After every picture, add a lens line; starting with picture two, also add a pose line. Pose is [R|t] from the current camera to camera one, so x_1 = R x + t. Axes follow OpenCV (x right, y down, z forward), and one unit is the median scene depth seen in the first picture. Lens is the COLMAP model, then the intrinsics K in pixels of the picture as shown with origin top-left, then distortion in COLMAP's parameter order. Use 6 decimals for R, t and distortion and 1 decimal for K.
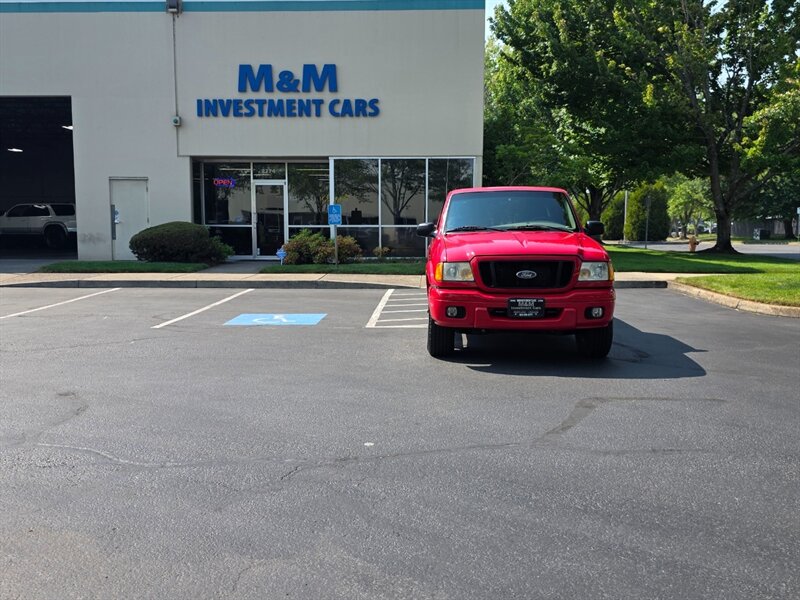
lens RADIAL K [[805.2, 0, 400.0], [0, 805.2, 300.0], [0, 0, 1]] dist [0.065317, -0.010946]
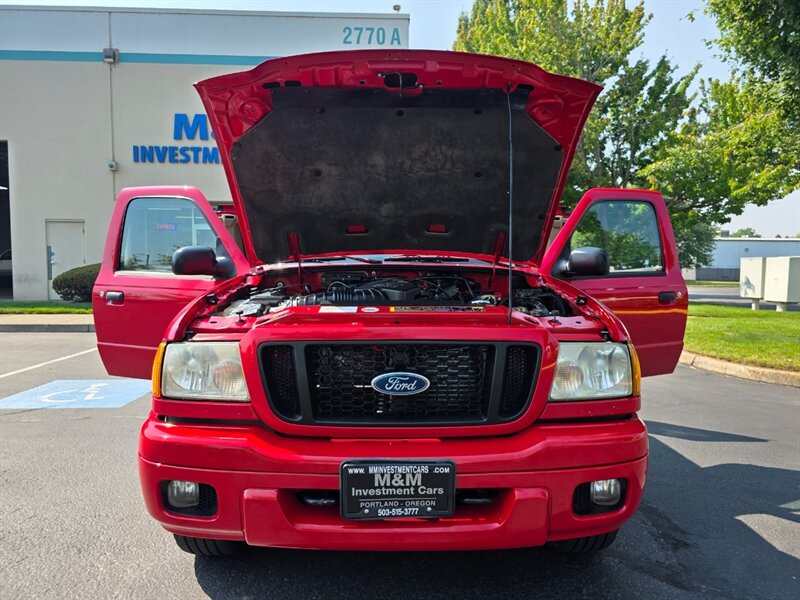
lens RADIAL K [[548.1, 0, 406.8], [0, 548.1, 304.6], [0, 0, 1]] dist [0.018085, -0.005040]
pose [[0.997600, 0.001986, 0.069206, 0.051529], [0.000278, 0.999466, -0.032683, -0.020342], [-0.069234, 0.032623, 0.997067, 0.277835]]
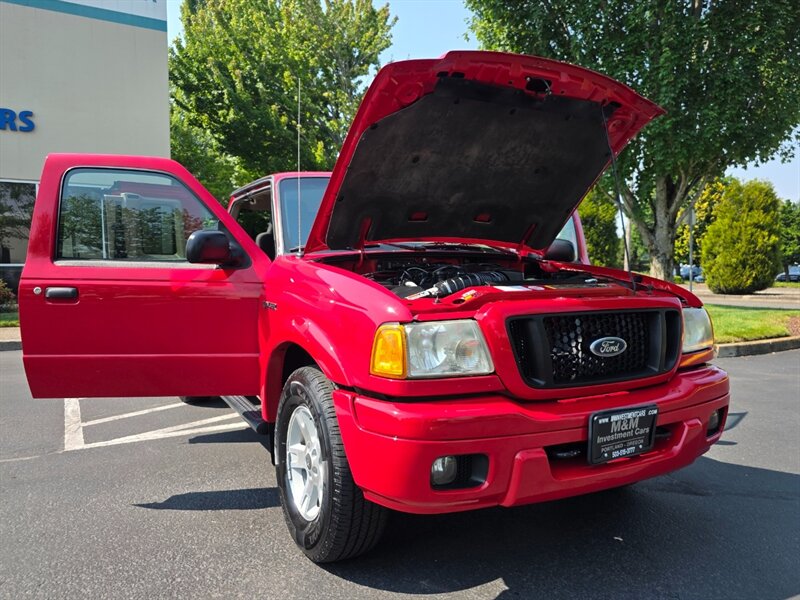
lens RADIAL K [[602.8, 0, 409.6], [0, 602.8, 298.5], [0, 0, 1]] dist [0.016766, 0.005971]
pose [[0.852318, -0.026214, 0.522366, -0.028420], [0.052481, 0.997989, -0.035549, -0.017777], [-0.520384, 0.057713, 0.851980, 0.286557]]
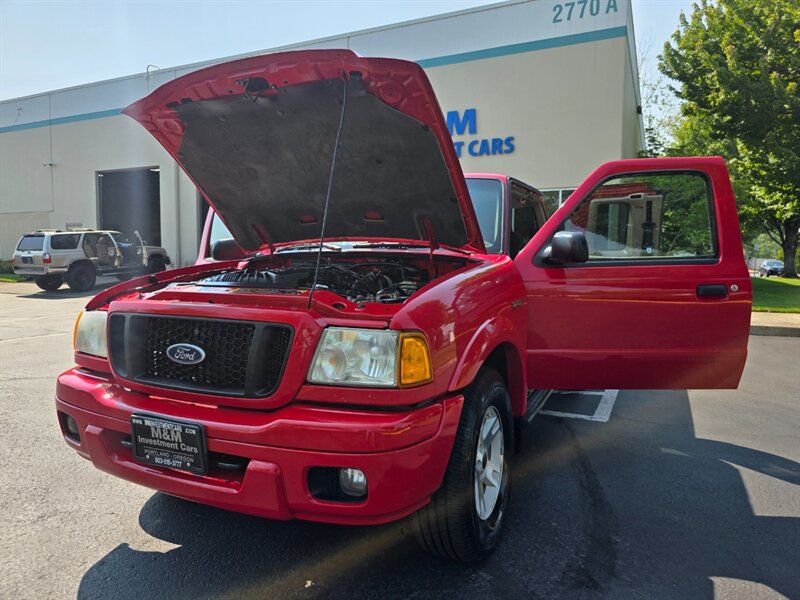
lens RADIAL K [[546.1, 0, 394.5], [0, 546.1, 294.0], [0, 0, 1]] dist [0.037620, -0.026307]
pose [[0.914618, 0.033081, -0.402963, 0.126094], [-0.045056, 0.998779, -0.020272, -0.021158], [0.401800, 0.036697, 0.914992, 0.287301]]
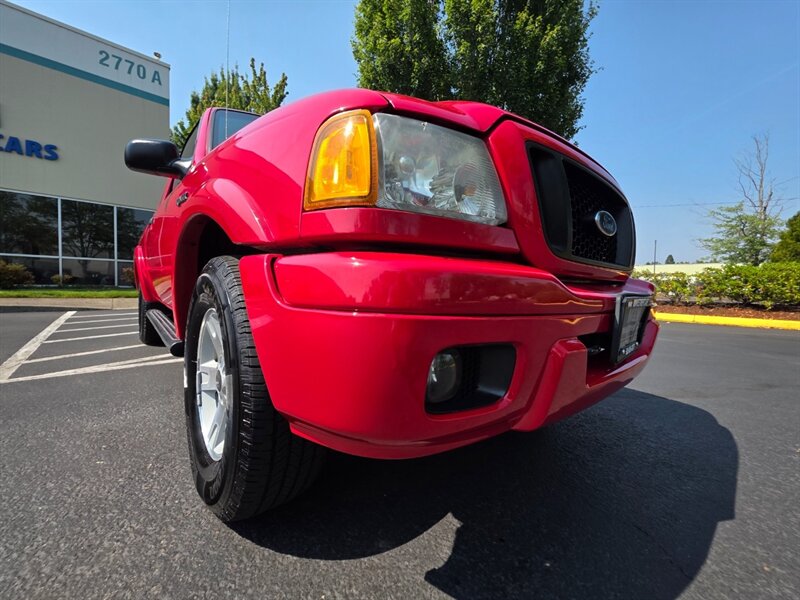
lens RADIAL K [[320.9, 0, 404.0], [0, 320.9, 299.6], [0, 0, 1]] dist [-0.001195, -0.000380]
pose [[0.712421, -0.011863, 0.701653, 0.002652], [0.042726, 0.998735, -0.026495, -0.000388], [-0.700451, 0.048855, 0.712026, 0.346976]]
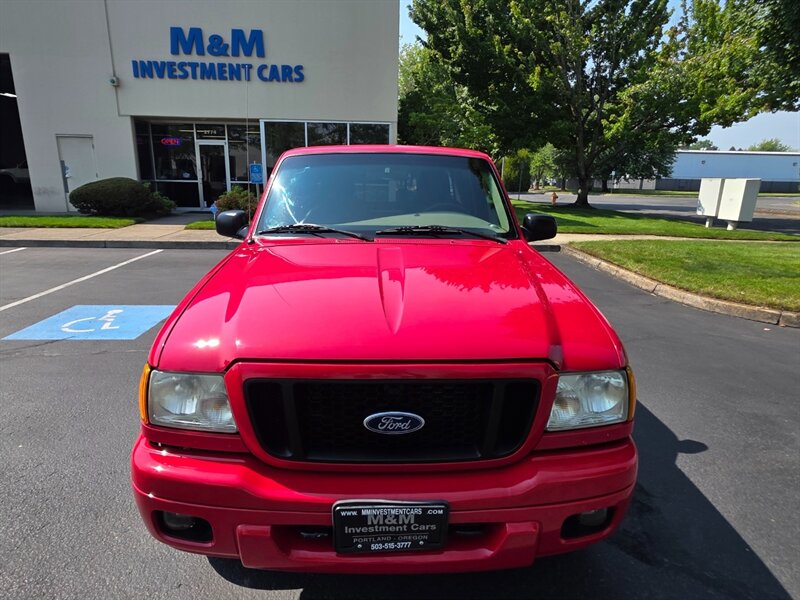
lens RADIAL K [[480.7, 0, 400.0], [0, 480.7, 300.0], [0, 0, 1]] dist [0.004445, 0.000423]
pose [[0.996812, -0.002523, 0.079742, 0.051642], [-0.010249, 0.987170, 0.159346, -0.039534], [-0.079121, -0.159655, 0.983997, 0.294085]]
